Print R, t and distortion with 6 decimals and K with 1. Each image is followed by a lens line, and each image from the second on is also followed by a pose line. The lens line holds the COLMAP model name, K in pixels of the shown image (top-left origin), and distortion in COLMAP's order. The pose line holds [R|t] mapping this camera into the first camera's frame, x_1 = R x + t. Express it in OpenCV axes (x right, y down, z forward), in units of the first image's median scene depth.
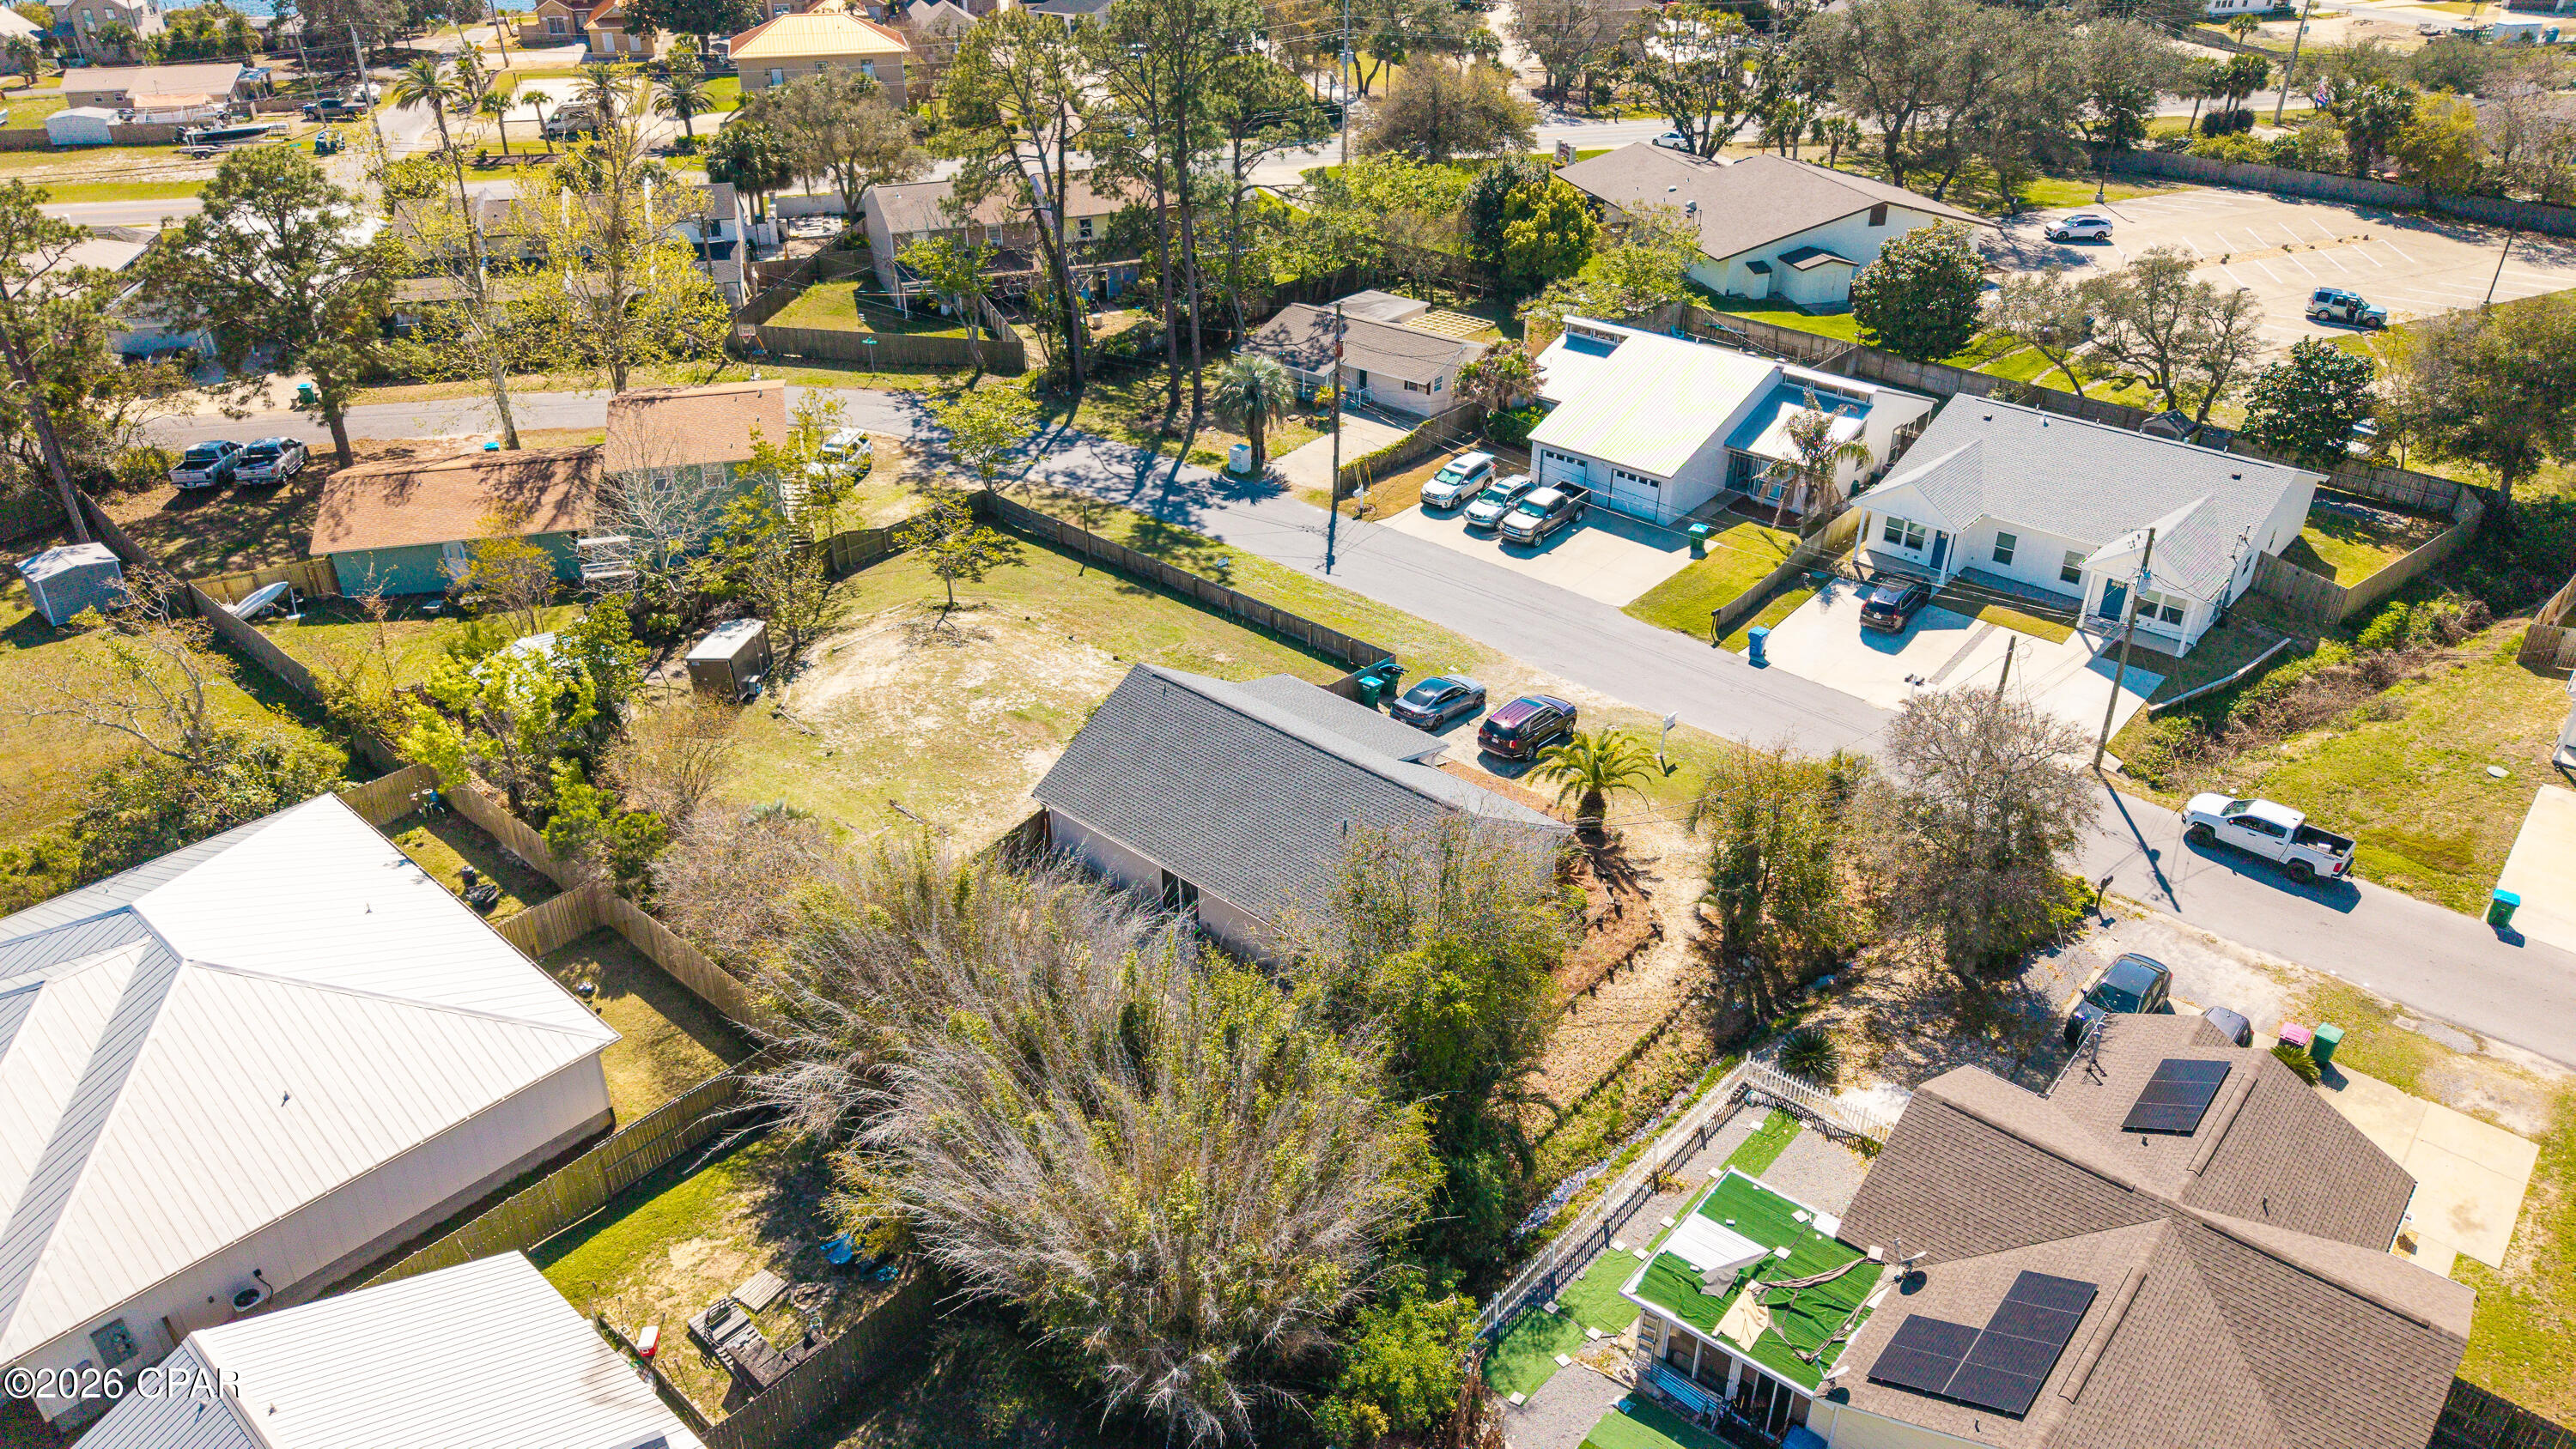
lens RADIAL K [[1725.3, 0, 1295.1], [0, 1725.3, 726.6], [0, 0, 1]] dist [0.029060, -0.038365]
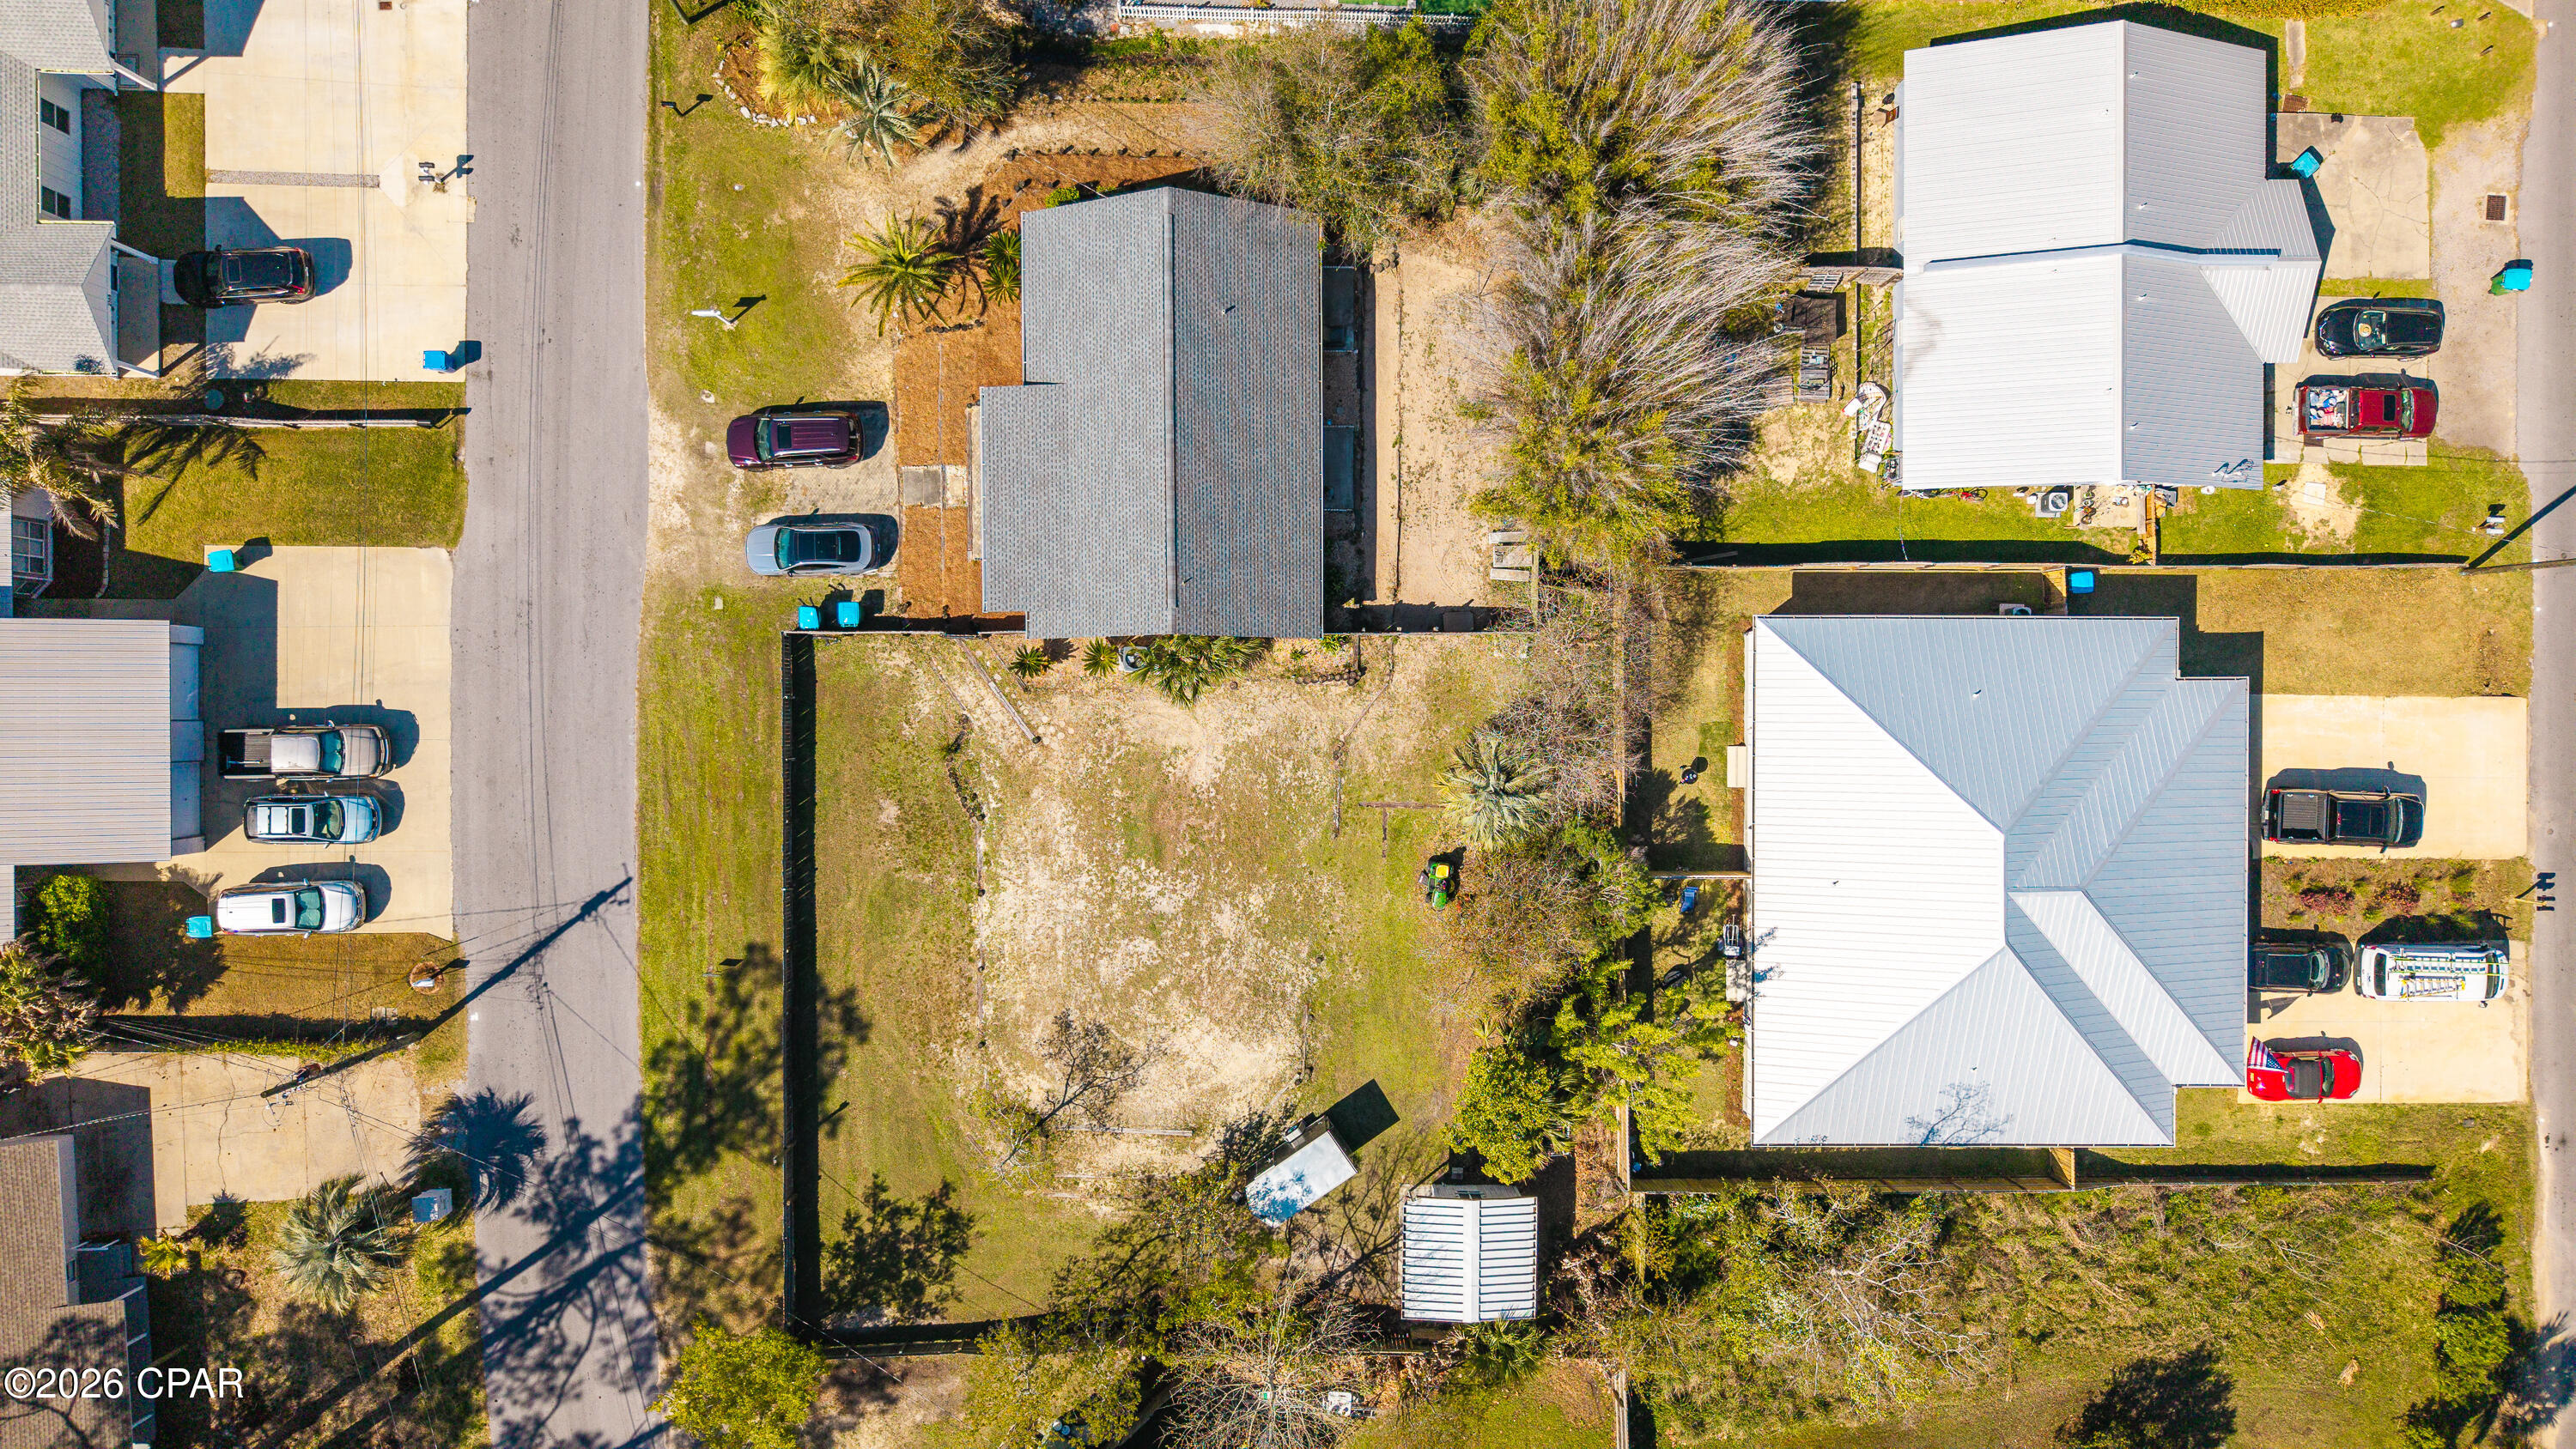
lens RADIAL K [[1725.3, 0, 1290.4], [0, 1725.3, 711.6], [0, 0, 1]] dist [0.029060, -0.038365]
pose [[-0.664726, -0.746924, -0.015589, -0.107957], [0.357682, -0.336501, 0.871109, -0.611790], [-0.655898, 0.573473, 0.490842, 0.357441]]
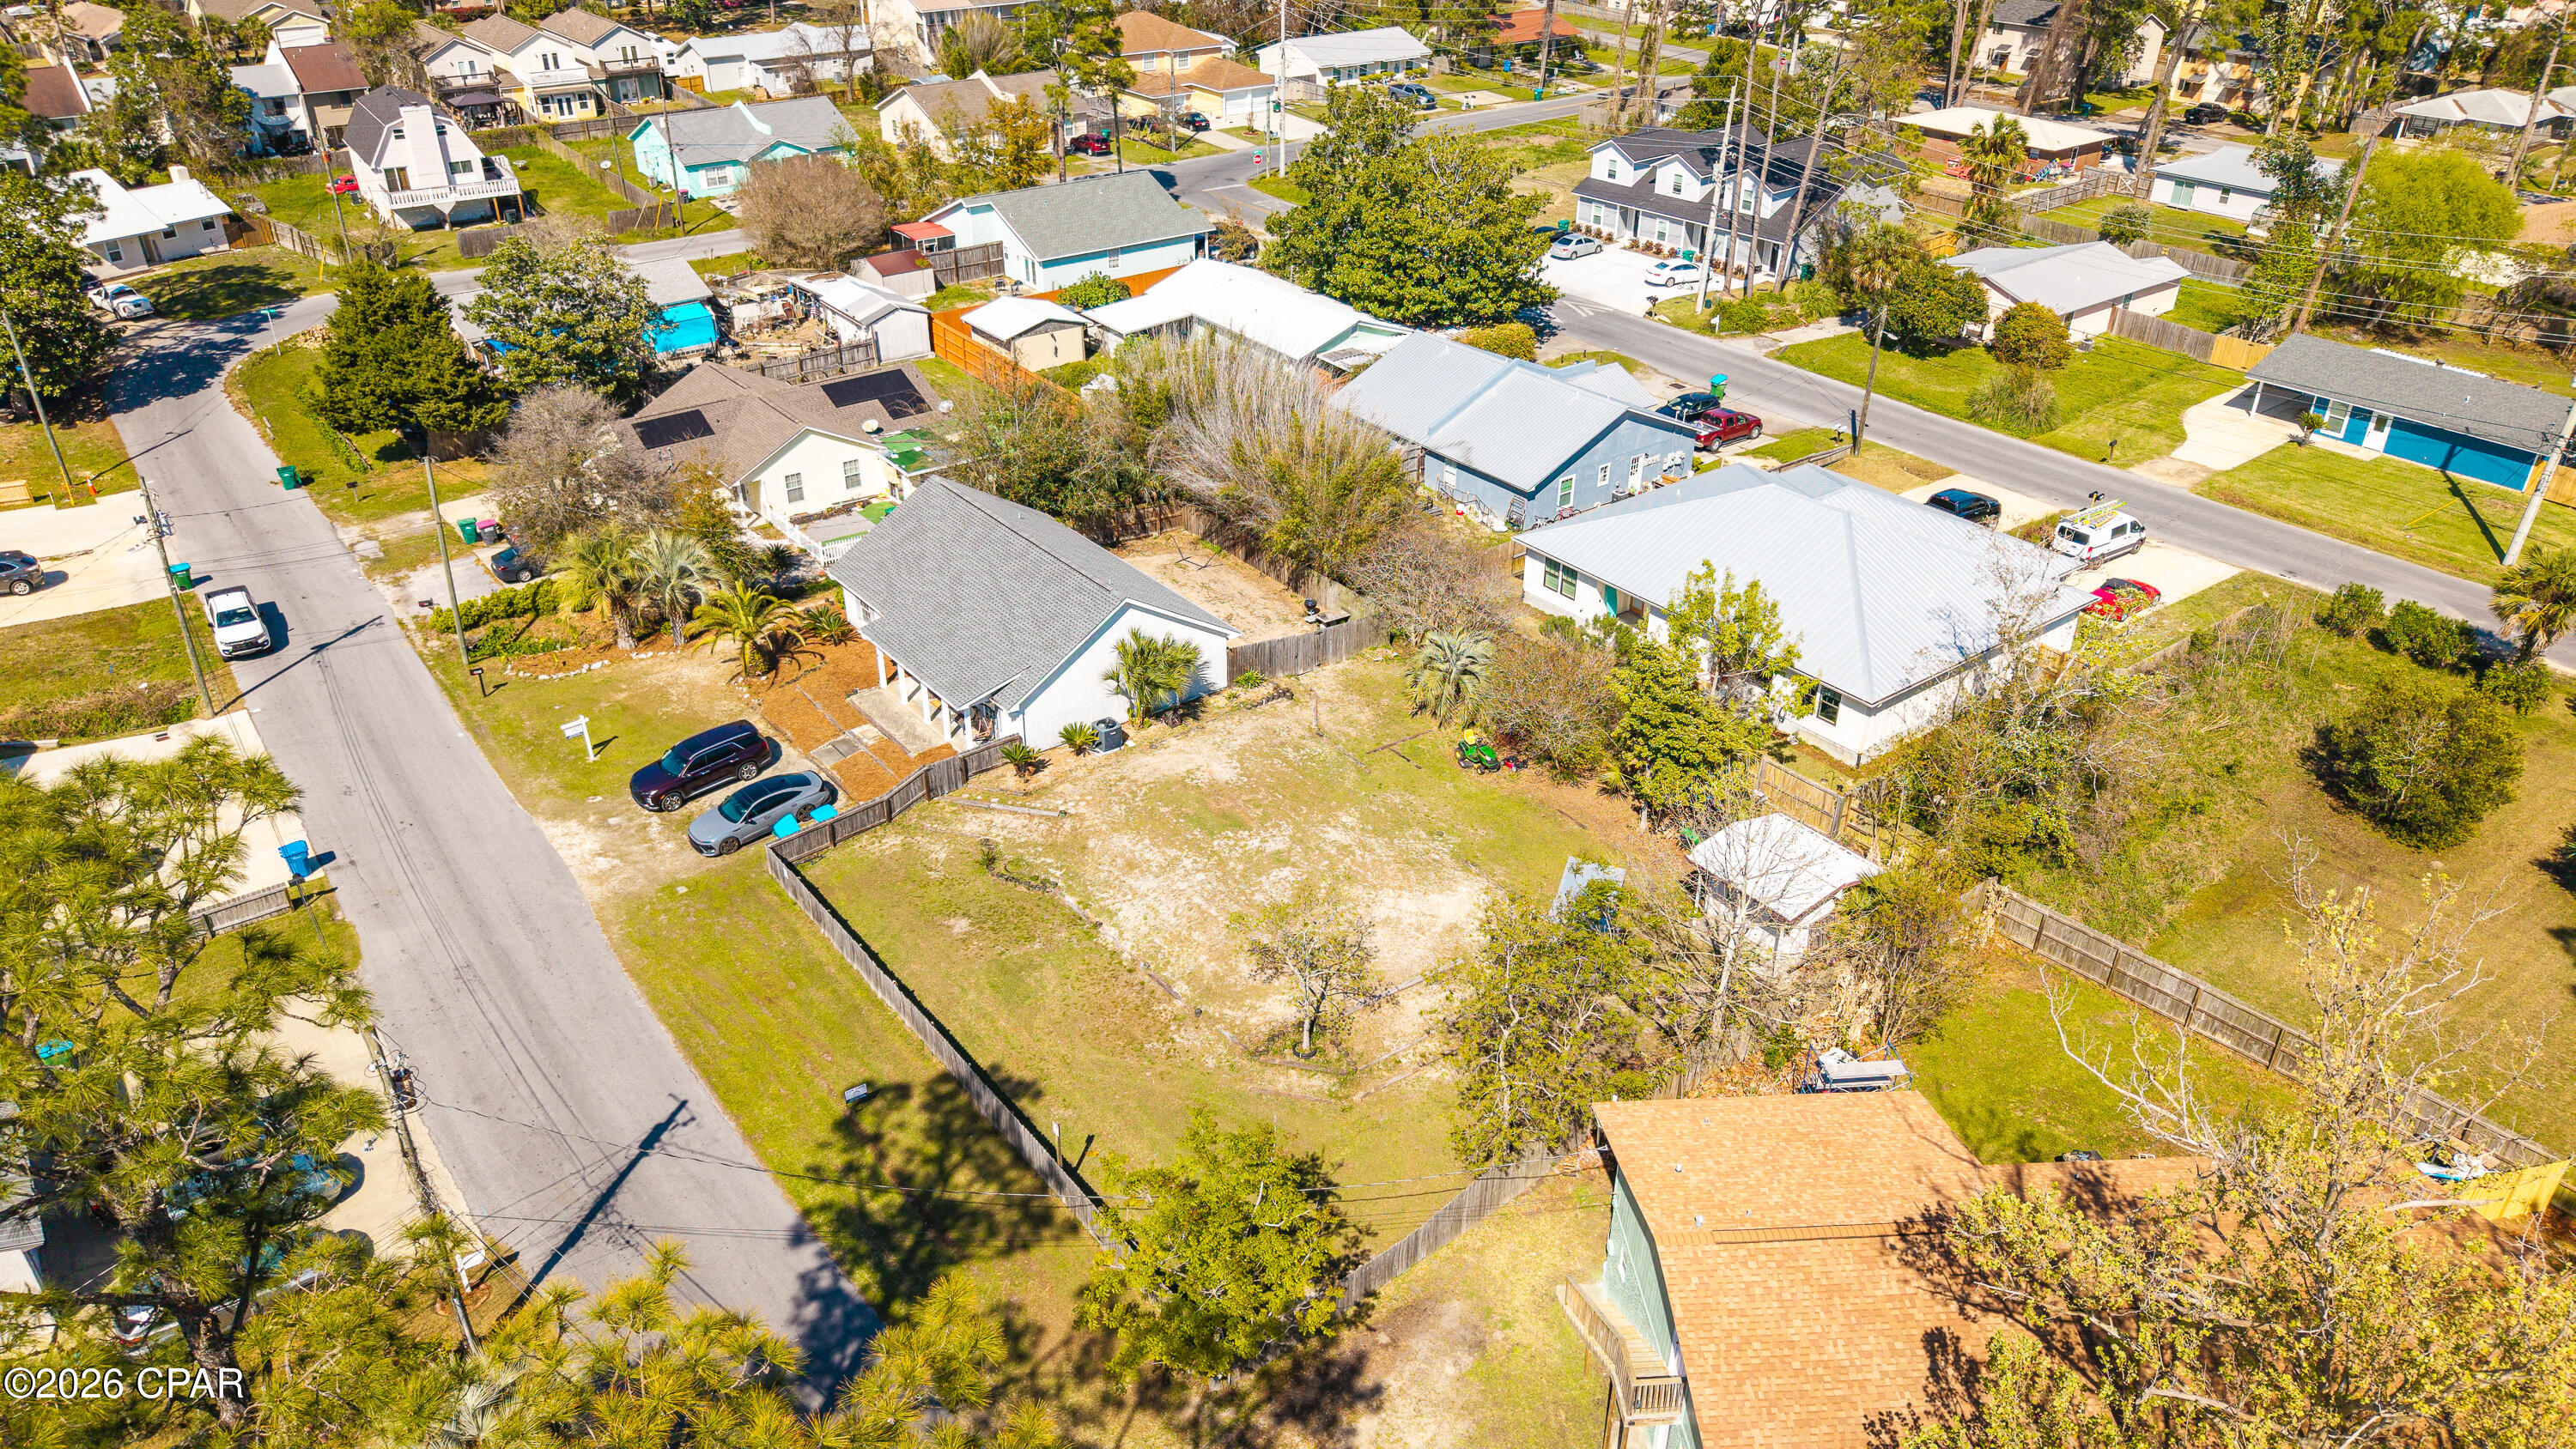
lens RADIAL K [[1725.3, 0, 1284.1], [0, 1725.3, 707.8], [0, 0, 1]] dist [0.029060, -0.038365]
pose [[-0.981051, -0.101965, 0.164746, -0.258274], [0.090156, 0.512398, 0.854002, -0.627355], [-0.171494, 0.852673, -0.493496, 1.097083]]
